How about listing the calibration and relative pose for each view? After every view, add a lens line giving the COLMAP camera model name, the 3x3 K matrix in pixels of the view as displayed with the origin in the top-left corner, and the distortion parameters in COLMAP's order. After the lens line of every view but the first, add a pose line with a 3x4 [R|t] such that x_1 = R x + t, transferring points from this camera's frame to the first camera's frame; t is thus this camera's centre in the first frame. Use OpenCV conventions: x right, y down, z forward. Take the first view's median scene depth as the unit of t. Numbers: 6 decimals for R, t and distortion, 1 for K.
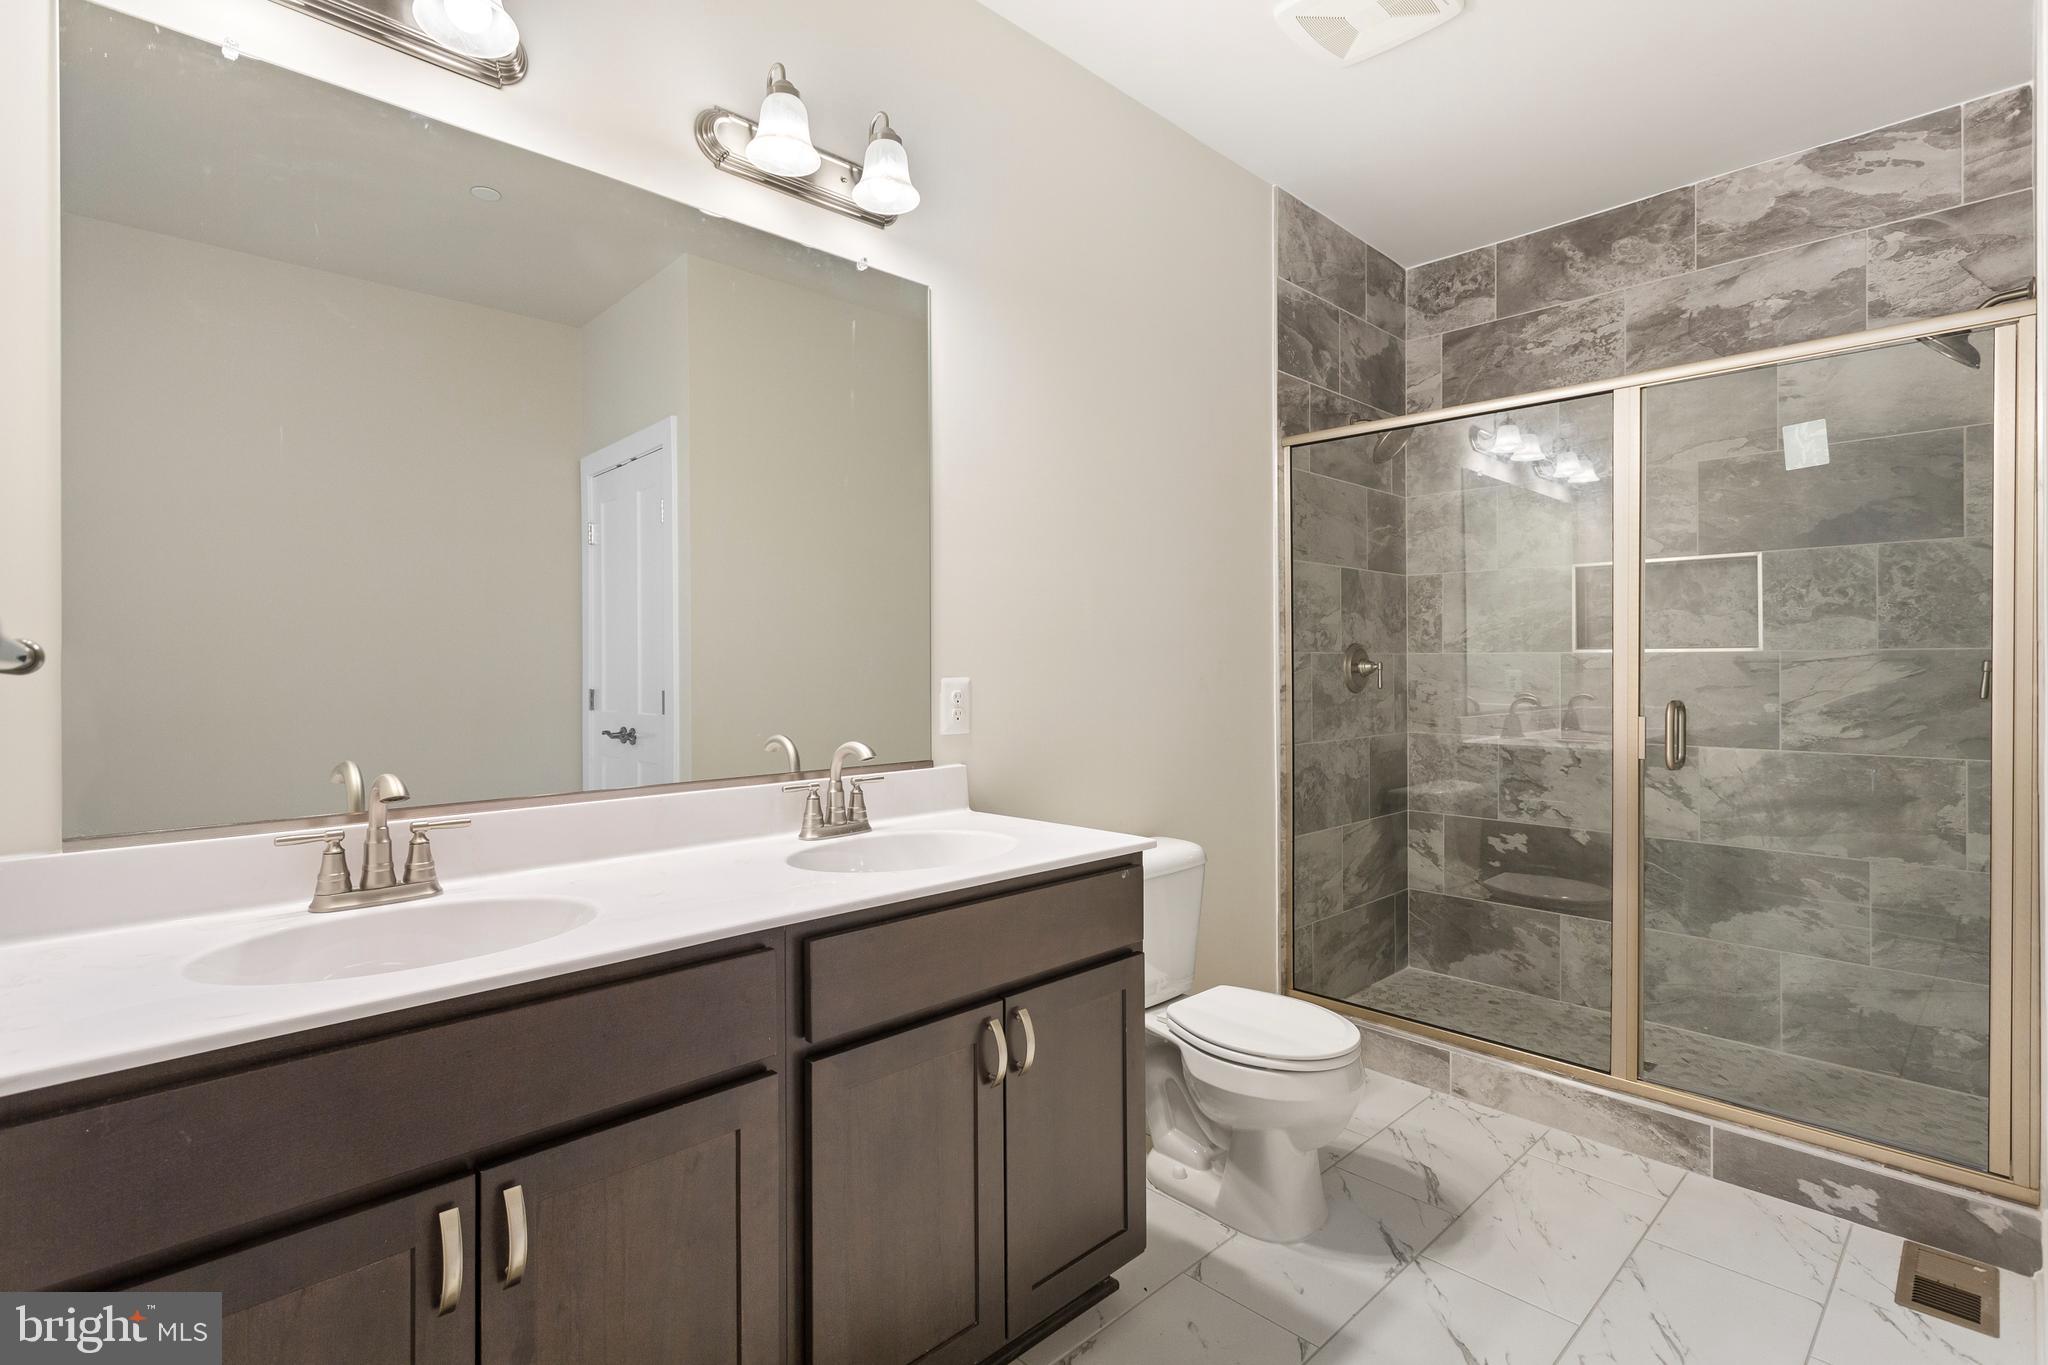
lens RADIAL K [[991.2, 0, 1012.9], [0, 991.2, 677.7], [0, 0, 1]] dist [0.000411, 0.001153]
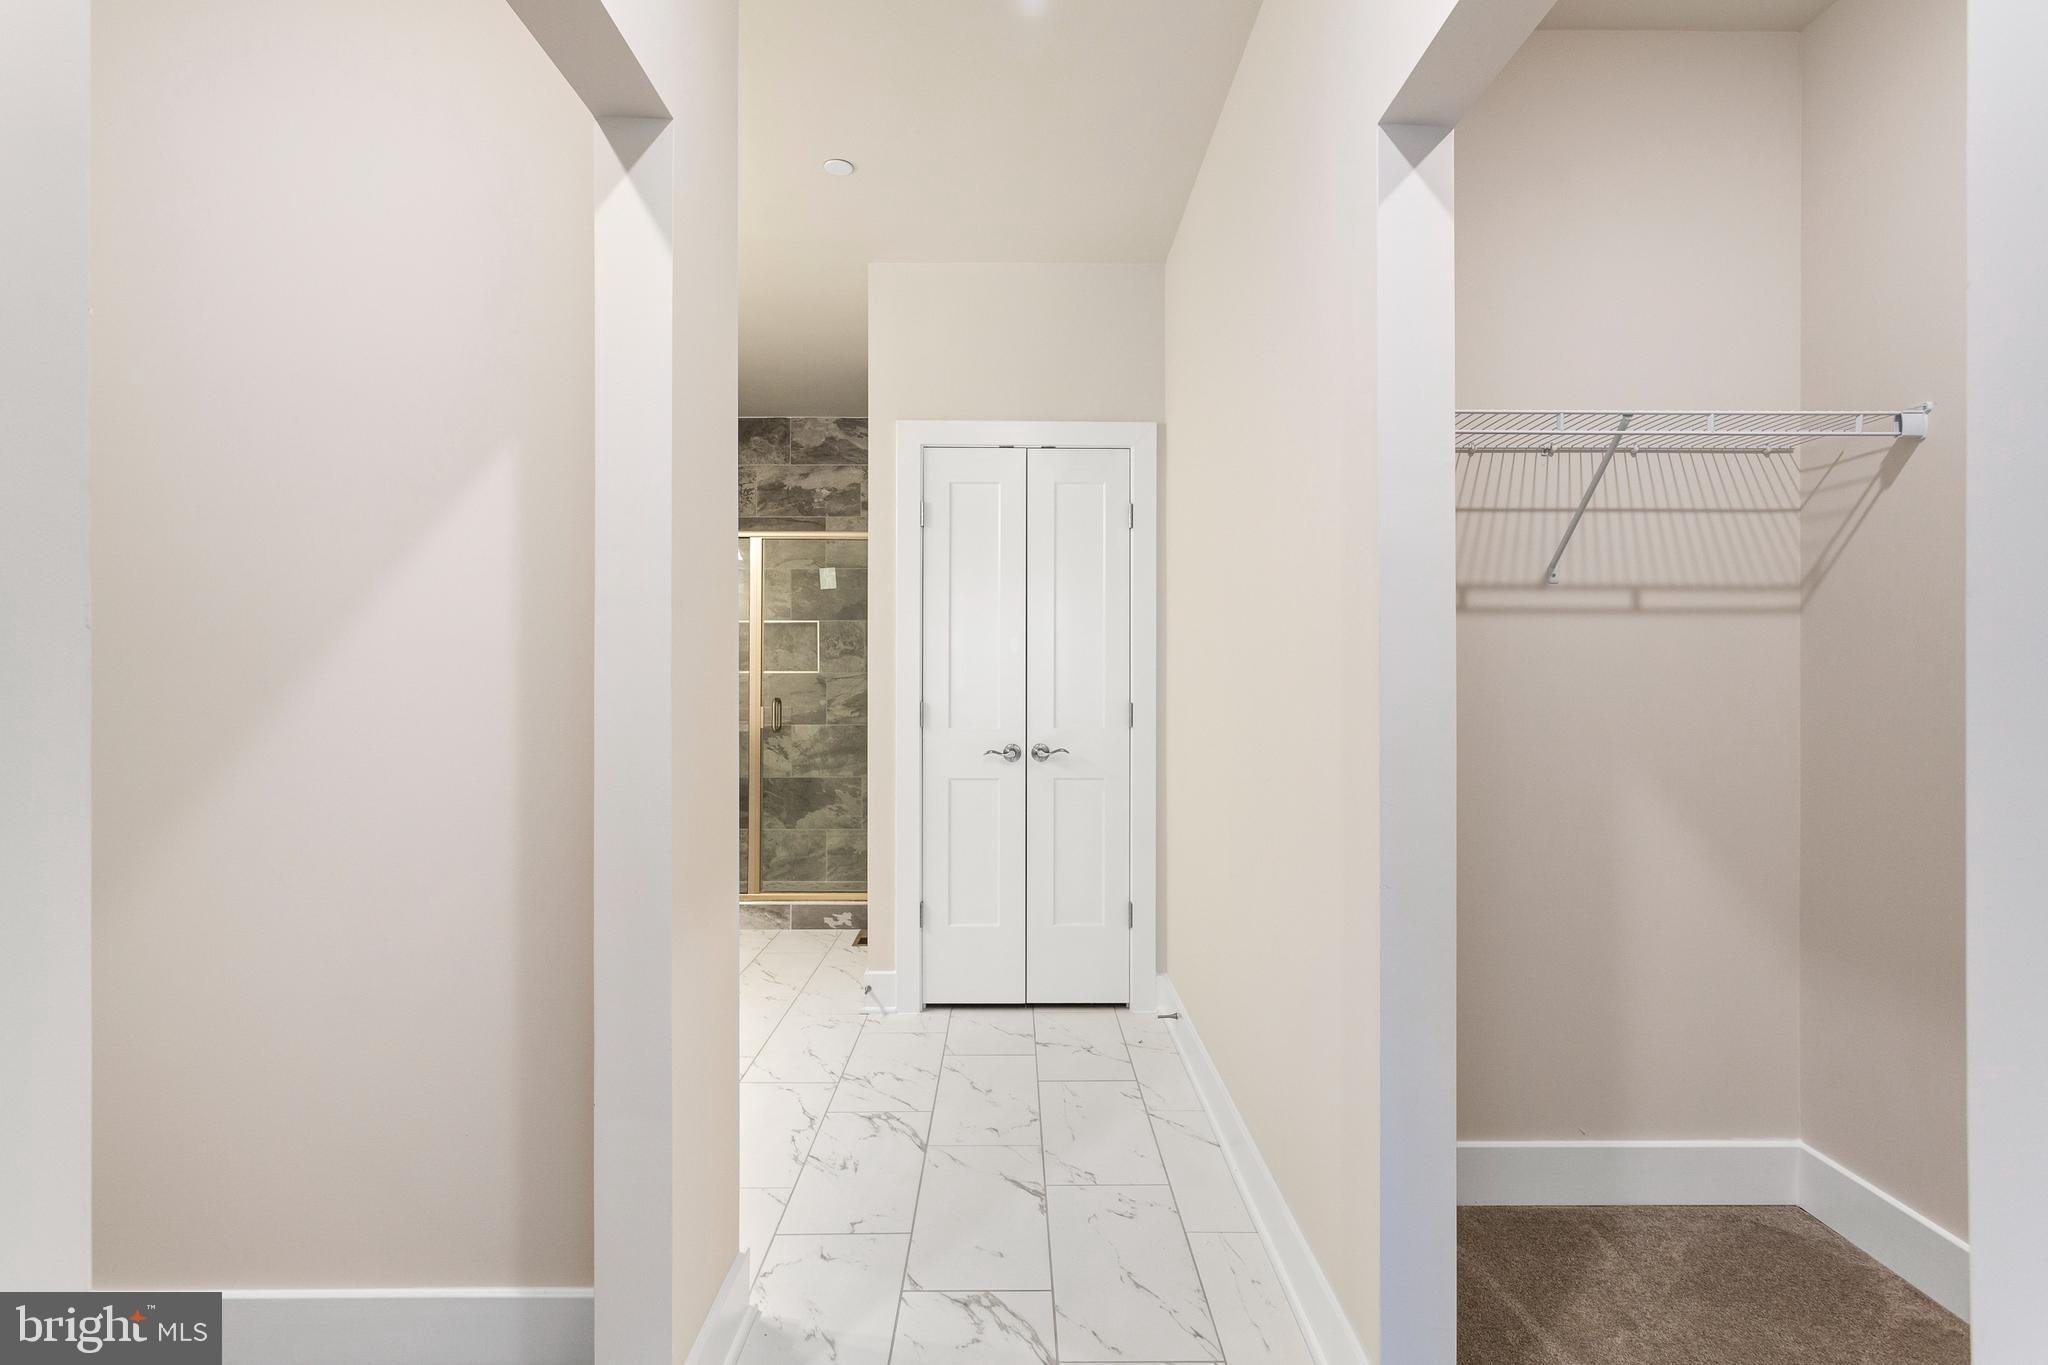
lens RADIAL K [[991.2, 0, 1012.9], [0, 991.2, 677.7], [0, 0, 1]] dist [0.000411, 0.001153]
pose [[0.696121, 0.008384, 0.717876, -0.354106], [-0.000507, 0.999937, -0.011187, 0.003776], [-0.717925, 0.007424, 0.696081, -0.595874]]
